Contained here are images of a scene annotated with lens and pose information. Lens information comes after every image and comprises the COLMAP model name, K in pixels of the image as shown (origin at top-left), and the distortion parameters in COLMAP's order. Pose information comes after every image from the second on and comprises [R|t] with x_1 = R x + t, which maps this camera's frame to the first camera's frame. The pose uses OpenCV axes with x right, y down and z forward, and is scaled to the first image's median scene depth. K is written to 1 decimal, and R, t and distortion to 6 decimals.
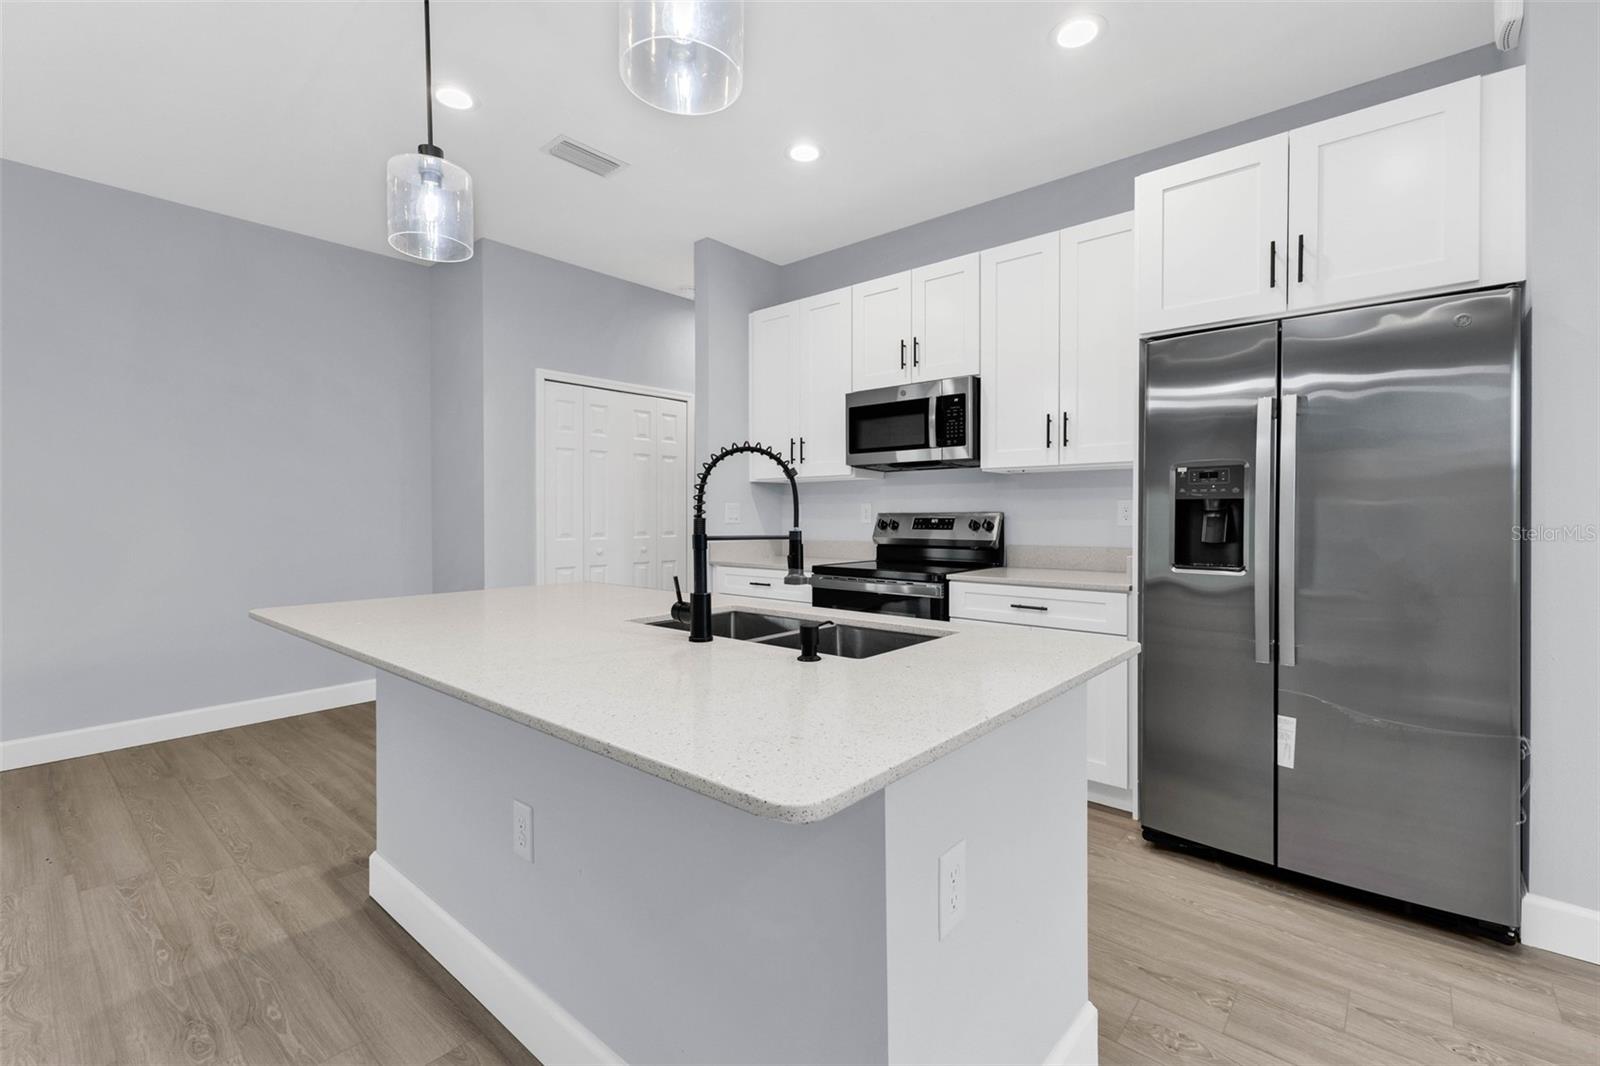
lens RADIAL K [[693.7, 0, 811.5], [0, 693.7, 518.9], [0, 0, 1]] dist [0.013144, -0.003405]
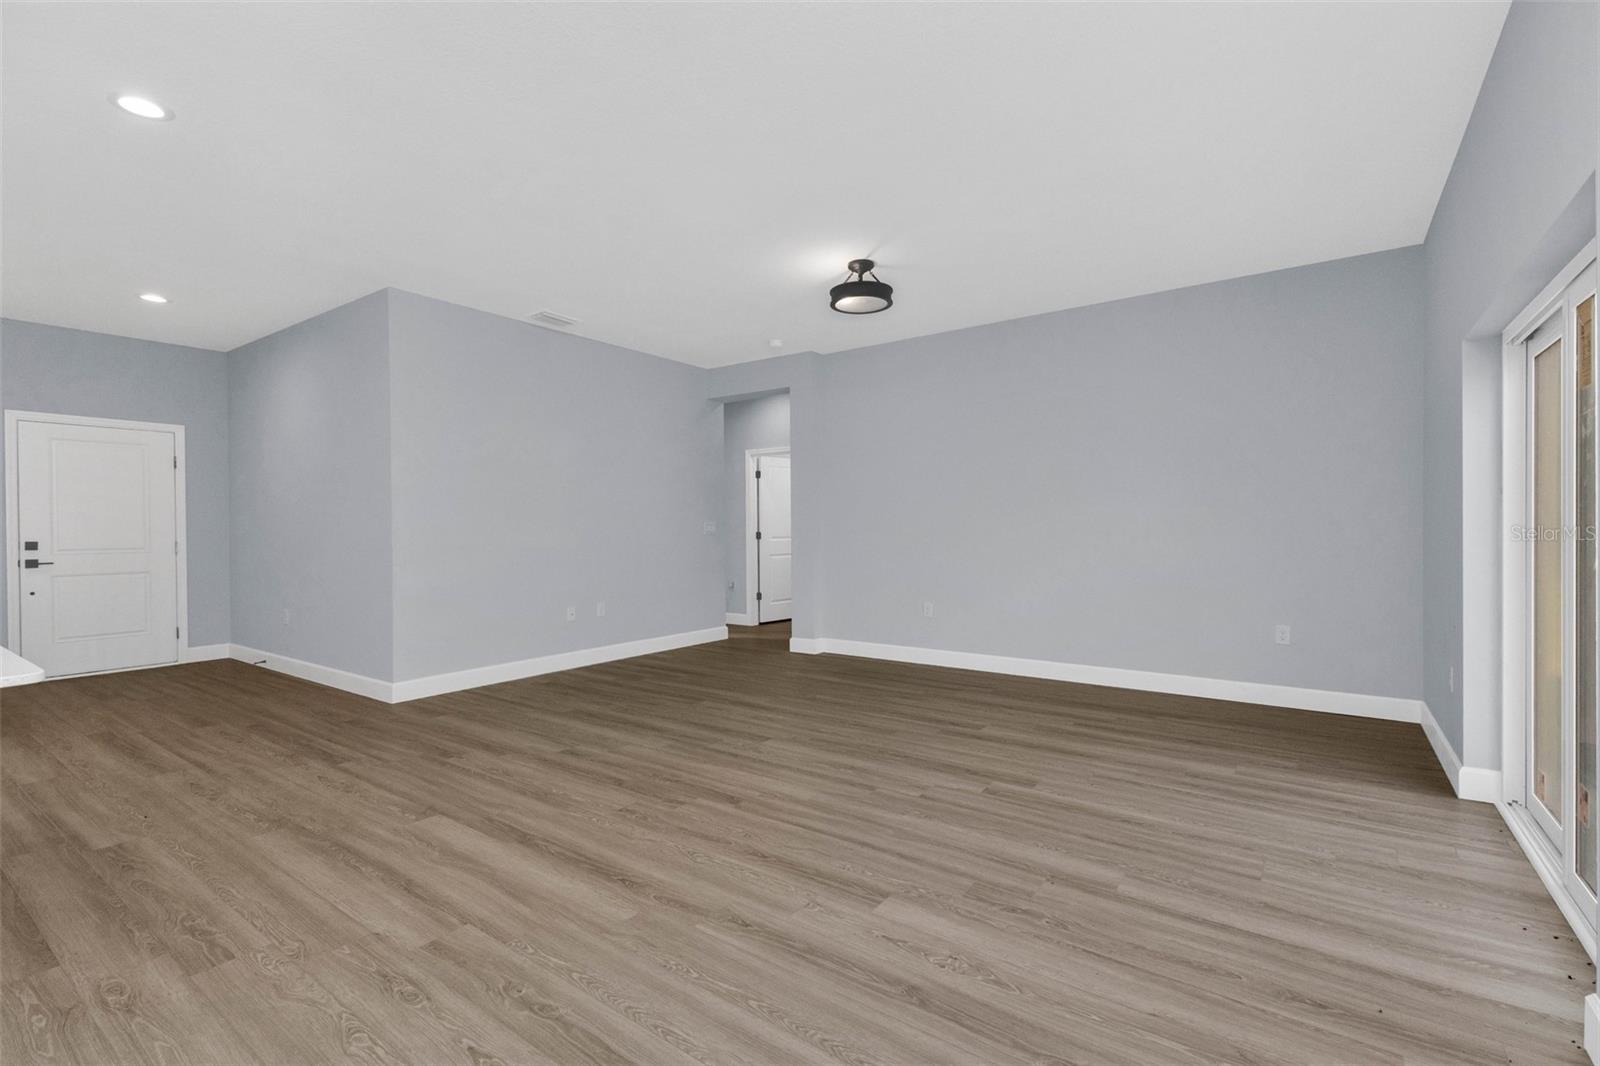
lens RADIAL K [[693.7, 0, 802.4], [0, 693.7, 526.5], [0, 0, 1]] dist [0.013144, -0.003405]
pose [[-0.996136, 0.013646, -0.086753, -0.887483], [0.013016, 0.999885, 0.007817, 0.003533], [0.086850, 0.006658, -0.996199, 1.043500]]
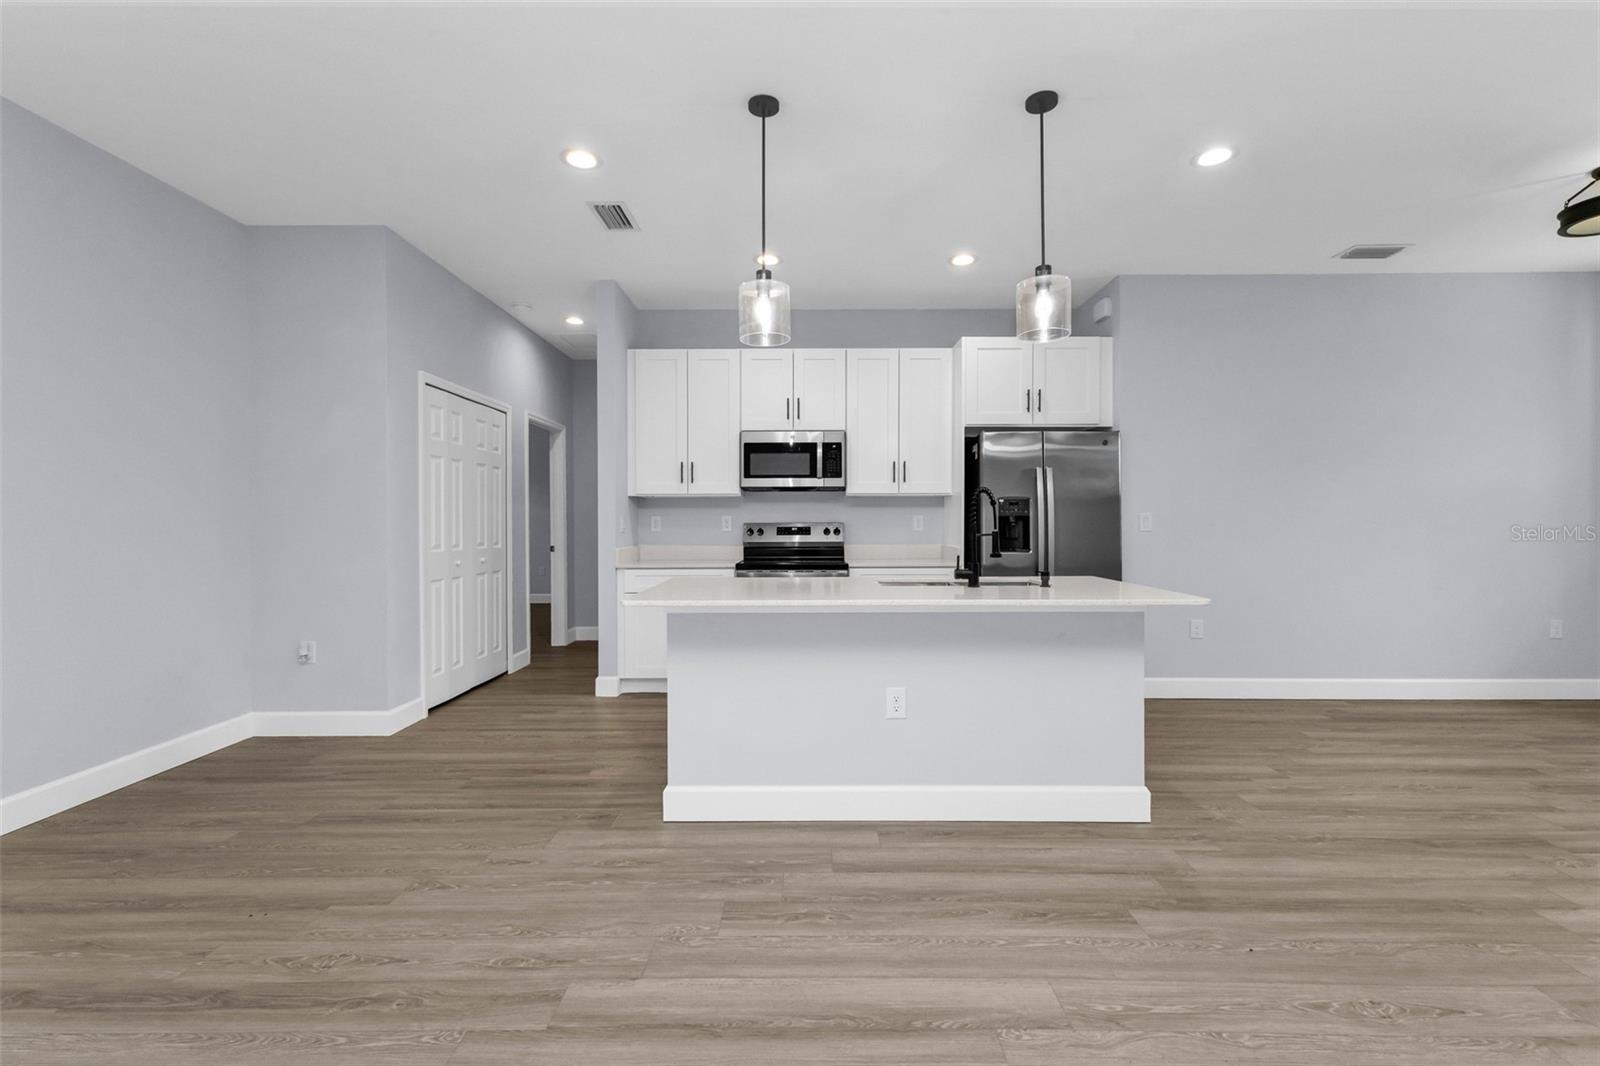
lens RADIAL K [[707.5, 0, 794.7], [0, 707.5, 521.0], [0, 0, 1]] dist [0.014635, -0.004907]
pose [[0.765978, 0.002247, 0.642863, -0.832318], [0.005353, 0.999937, -0.009874, 0.002465], [-0.642845, 0.011005, 0.765917, -0.096326]]
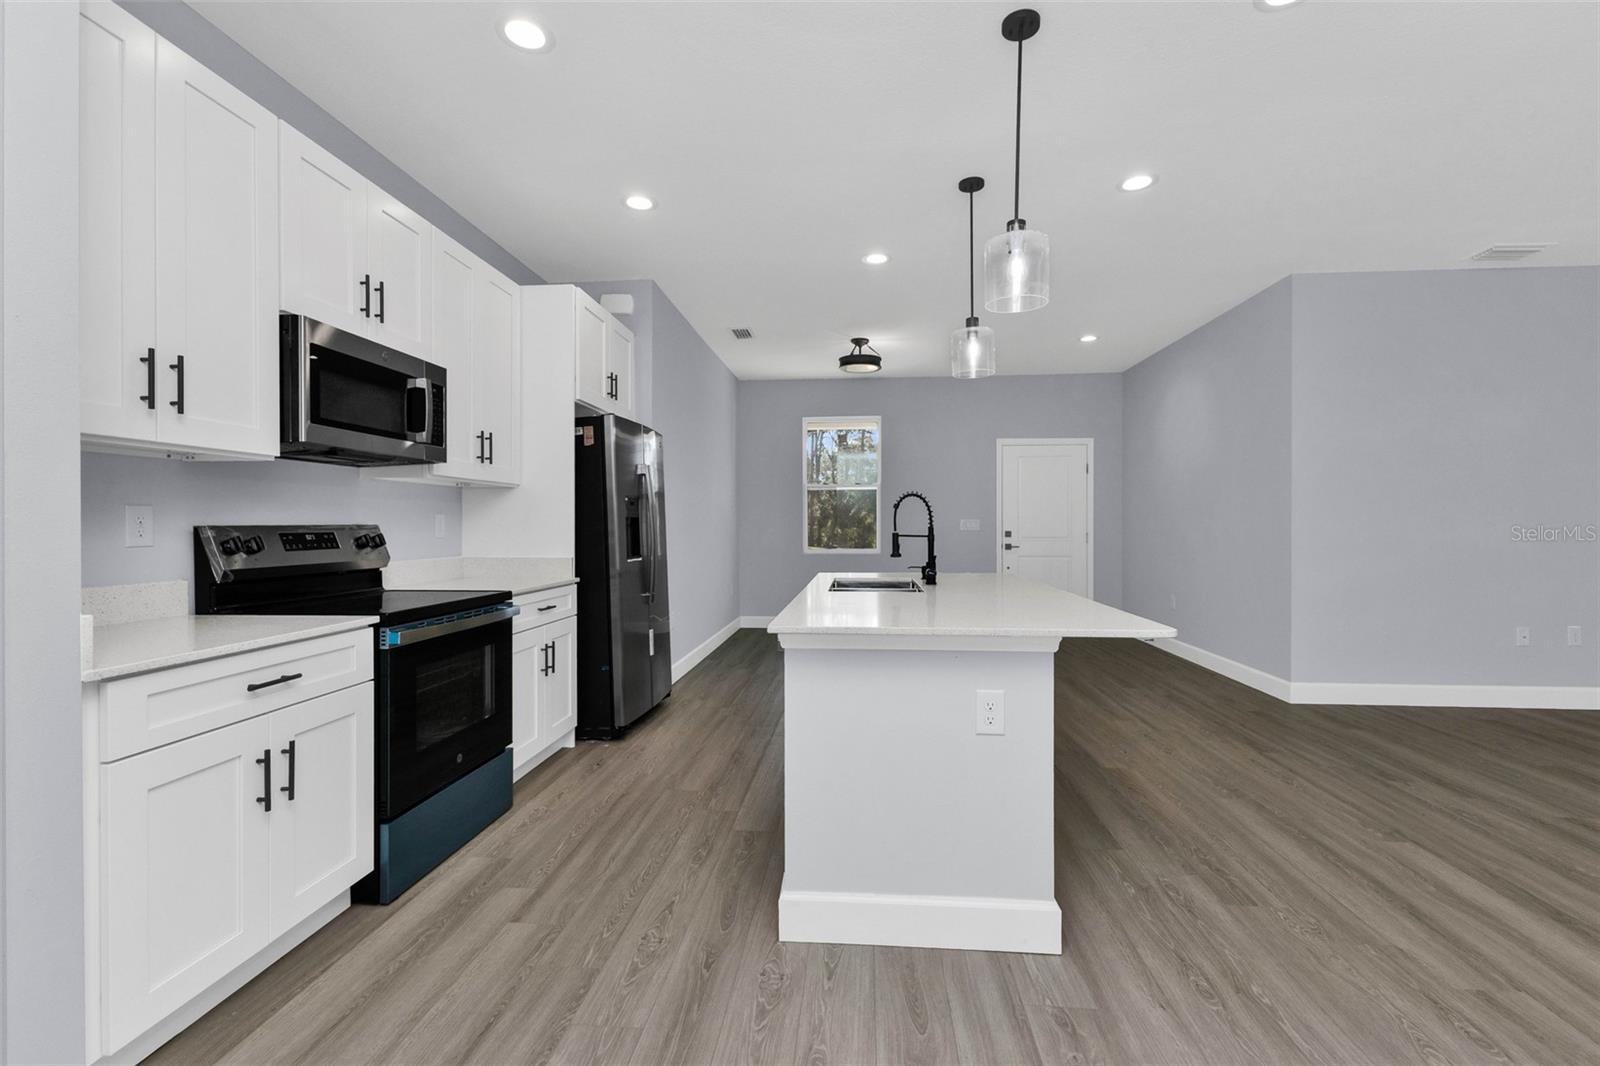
lens RADIAL K [[707.5, 0, 815.7], [0, 707.5, 527.5], [0, 0, 1]] dist [0.014635, -0.004907]
pose [[-0.589188, 0.004679, 0.807982, -0.763896], [0.013810, 0.999895, 0.004280, -0.003521], [-0.807878, 0.013680, -0.589191, 1.148311]]
